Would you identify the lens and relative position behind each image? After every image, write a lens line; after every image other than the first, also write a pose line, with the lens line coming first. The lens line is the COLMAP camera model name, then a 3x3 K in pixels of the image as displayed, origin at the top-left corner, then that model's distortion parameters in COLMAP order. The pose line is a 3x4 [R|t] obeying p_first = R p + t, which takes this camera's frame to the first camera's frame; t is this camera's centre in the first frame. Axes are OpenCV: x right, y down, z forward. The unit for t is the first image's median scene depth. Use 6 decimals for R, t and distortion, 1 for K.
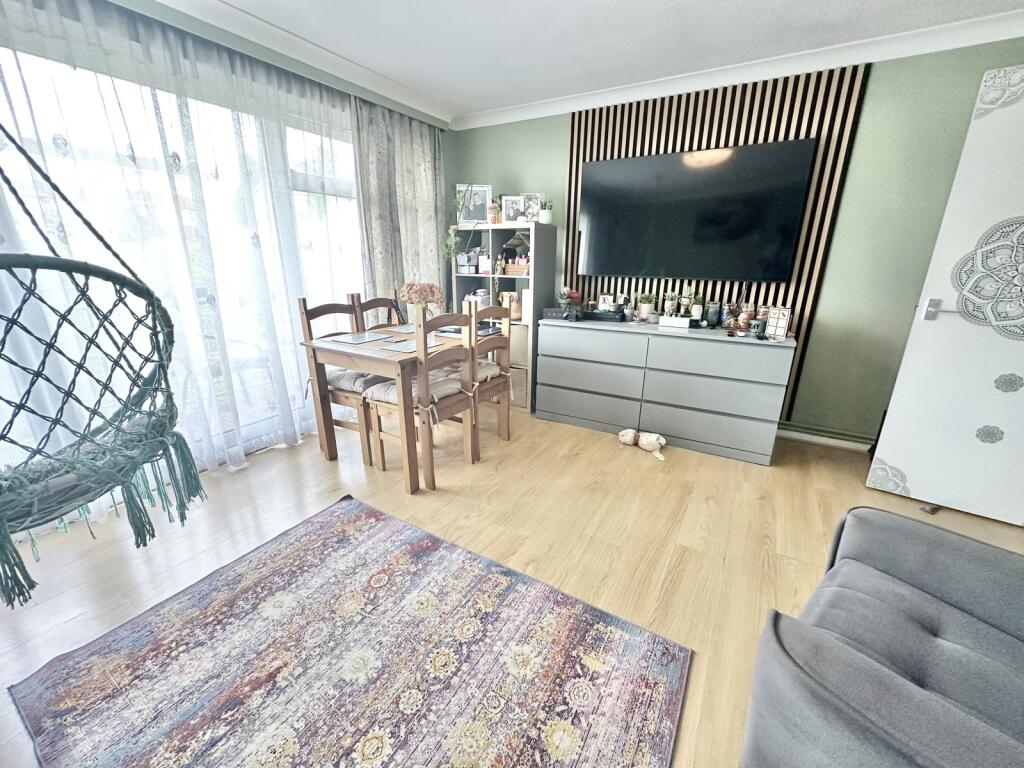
lens RADIAL K [[407.1, 0, 516.1], [0, 407.1, 383.2], [0, 0, 1]] dist [-0.009921, 0.000440]
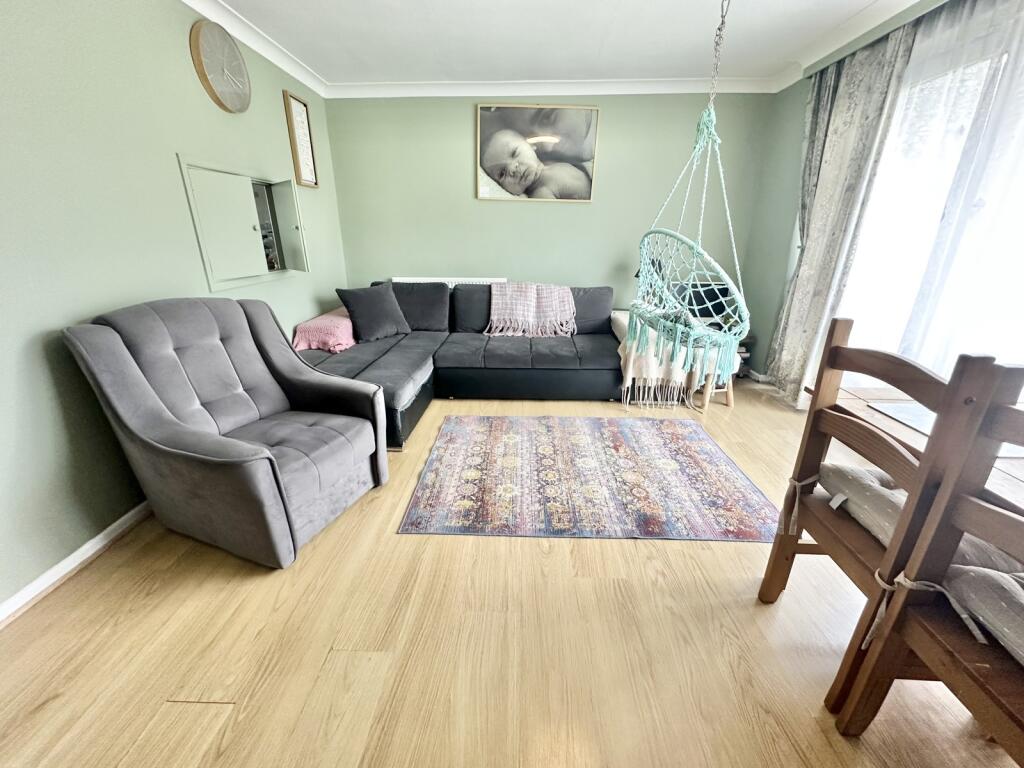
lens RADIAL K [[407.1, 0, 513.8], [0, 407.1, 381.8], [0, 0, 1]] dist [-0.009921, 0.000440]
pose [[-0.874290, 0.159878, -0.458318, 0.588297], [-0.148368, 0.810993, 0.565931, -0.500864], [0.462173, 0.562787, -0.685322, 1.676243]]
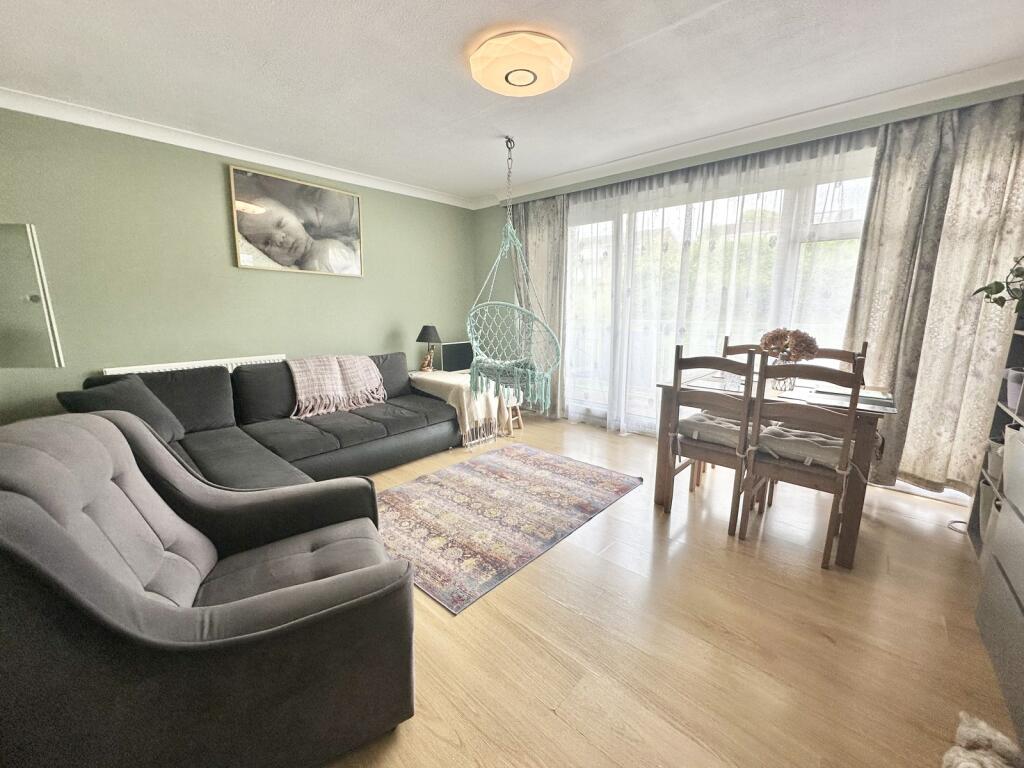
lens RADIAL K [[407.1, 0, 508.5], [0, 407.1, 381.3], [0, 0, 1]] dist [-0.009921, 0.000440]
pose [[-0.202954, 0.174864, -0.963448, 1.353283], [-0.287939, 0.929766, 0.229406, -0.296400], [0.935896, 0.323973, -0.138349, 1.015441]]
